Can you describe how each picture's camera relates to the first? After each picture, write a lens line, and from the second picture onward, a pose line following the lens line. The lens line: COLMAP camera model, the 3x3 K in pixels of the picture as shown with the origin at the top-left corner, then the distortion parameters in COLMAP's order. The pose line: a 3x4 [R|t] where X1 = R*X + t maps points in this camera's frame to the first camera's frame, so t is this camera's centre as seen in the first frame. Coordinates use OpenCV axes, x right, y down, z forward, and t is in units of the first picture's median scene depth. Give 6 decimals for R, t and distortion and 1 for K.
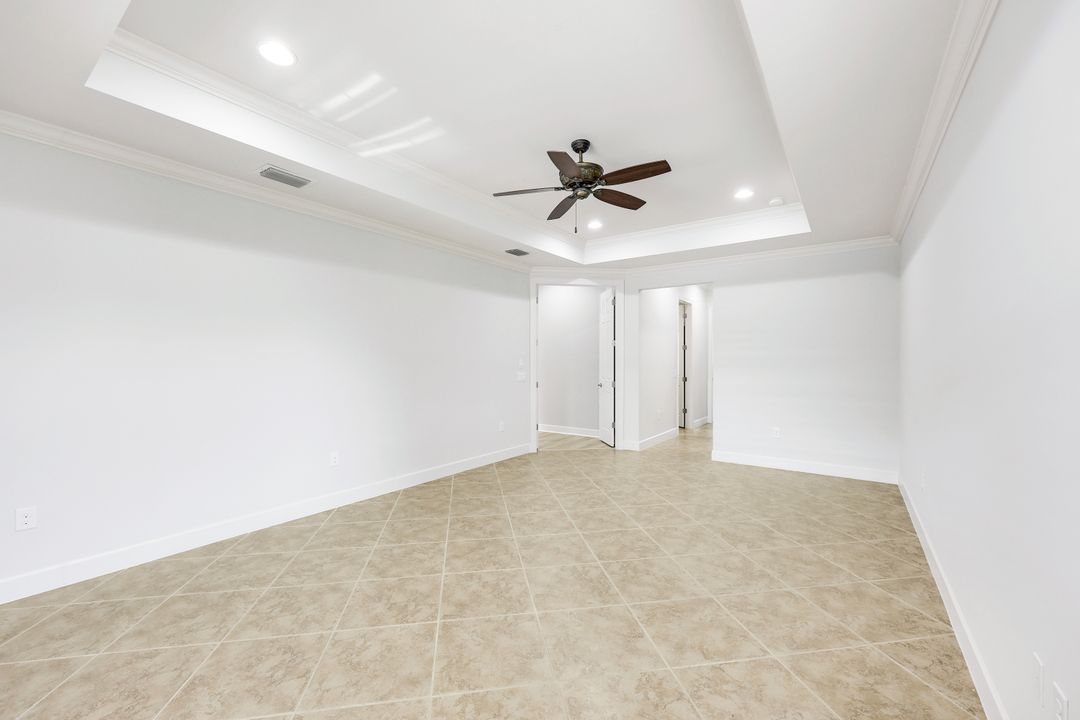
lens RADIAL K [[440.1, 0, 541.9], [0, 440.1, 363.2], [0, 0, 1]] dist [-0.000062, -0.000142]
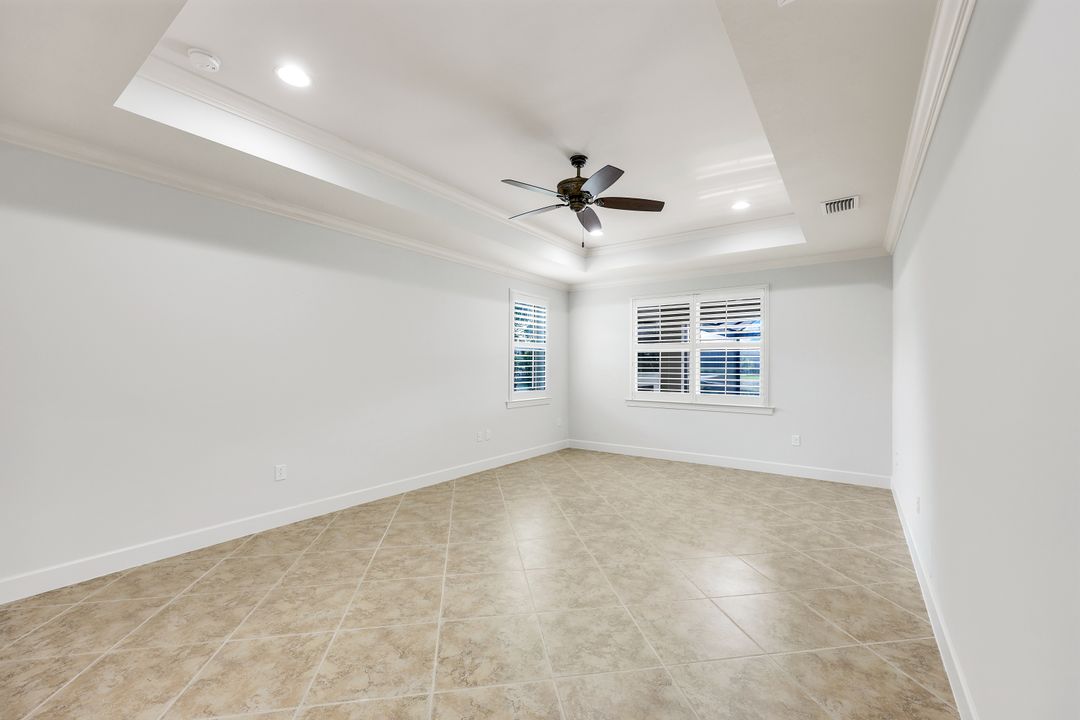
lens RADIAL K [[440.1, 0, 537.9], [0, 440.1, 364.4], [0, 0, 1]] dist [-0.000062, -0.000142]
pose [[-0.999903, -0.001685, 0.013826, 0.181577], [-0.001739, 0.999991, -0.003830, -0.008465], [-0.013820, -0.003854, -0.999897, 2.195150]]
